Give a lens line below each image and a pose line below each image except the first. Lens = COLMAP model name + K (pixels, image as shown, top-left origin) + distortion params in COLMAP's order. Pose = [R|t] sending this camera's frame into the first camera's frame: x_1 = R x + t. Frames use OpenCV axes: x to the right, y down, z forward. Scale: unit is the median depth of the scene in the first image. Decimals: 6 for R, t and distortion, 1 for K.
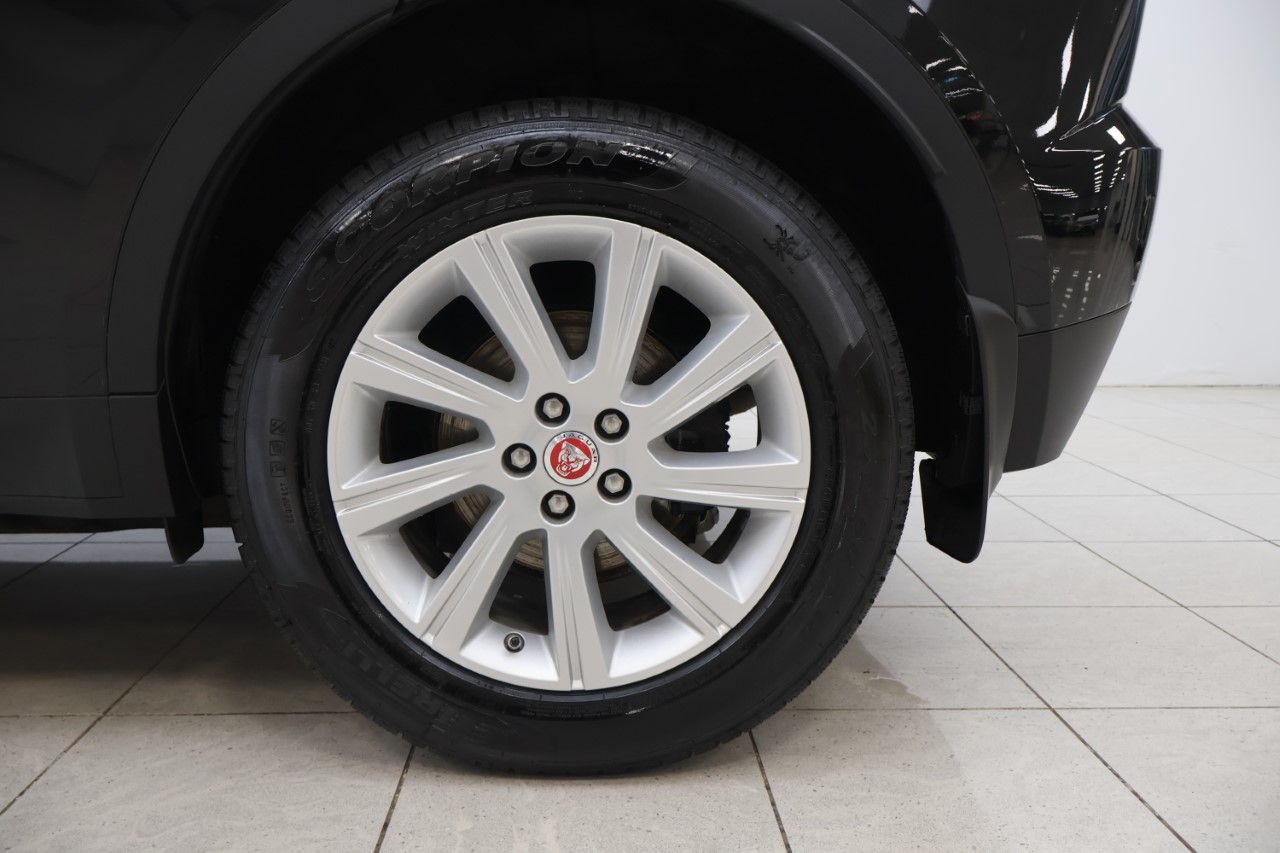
lens RADIAL K [[1126.9, 0, 638.5], [0, 1126.9, 430.7], [0, 0, 1]] dist [0.005139, -0.009229]
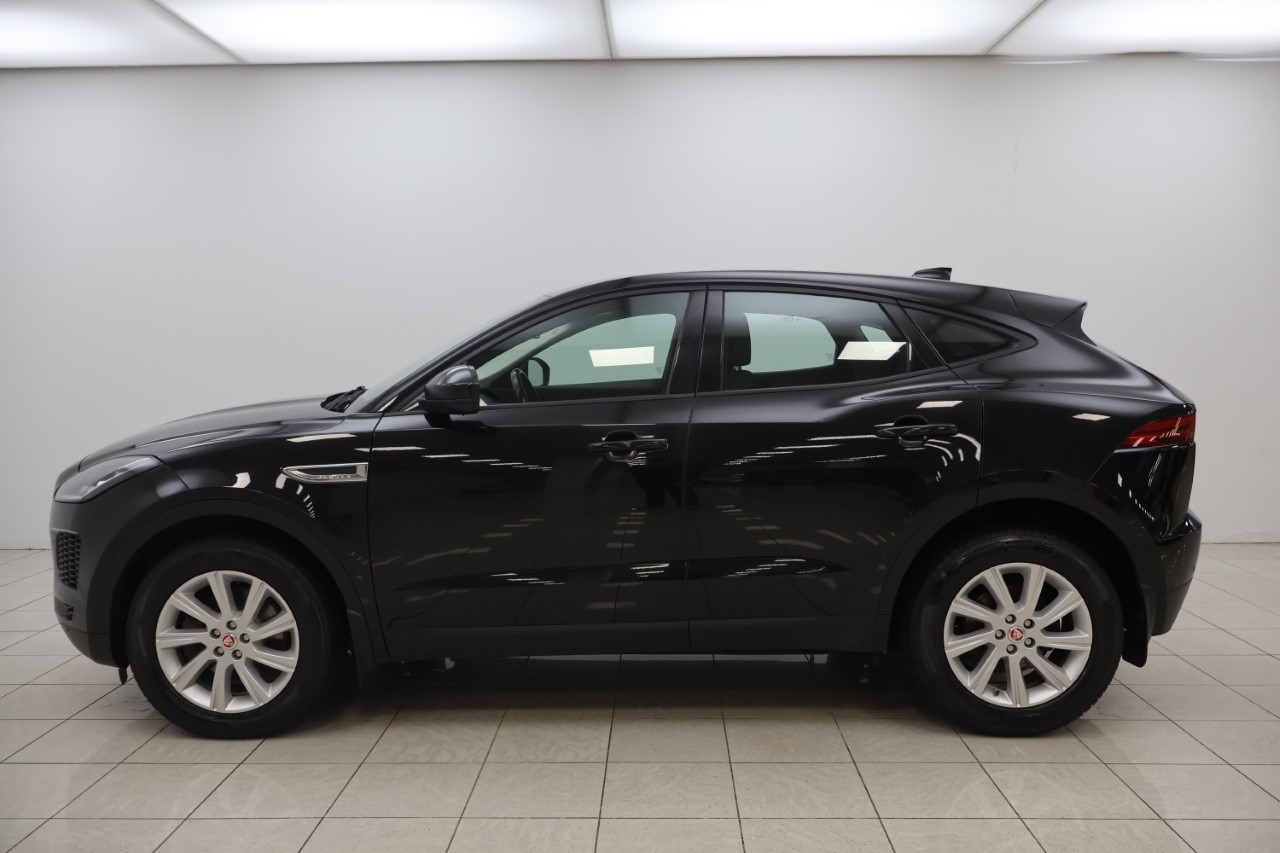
lens RADIAL K [[1126.9, 0, 643.1], [0, 1126.9, 422.2], [0, 0, 1]] dist [0.005139, -0.009229]
pose [[0.998102, -0.009162, -0.060891, -0.924664], [0.003846, 0.996214, -0.086853, -0.304492], [0.061456, 0.086454, 0.994358, -2.333046]]
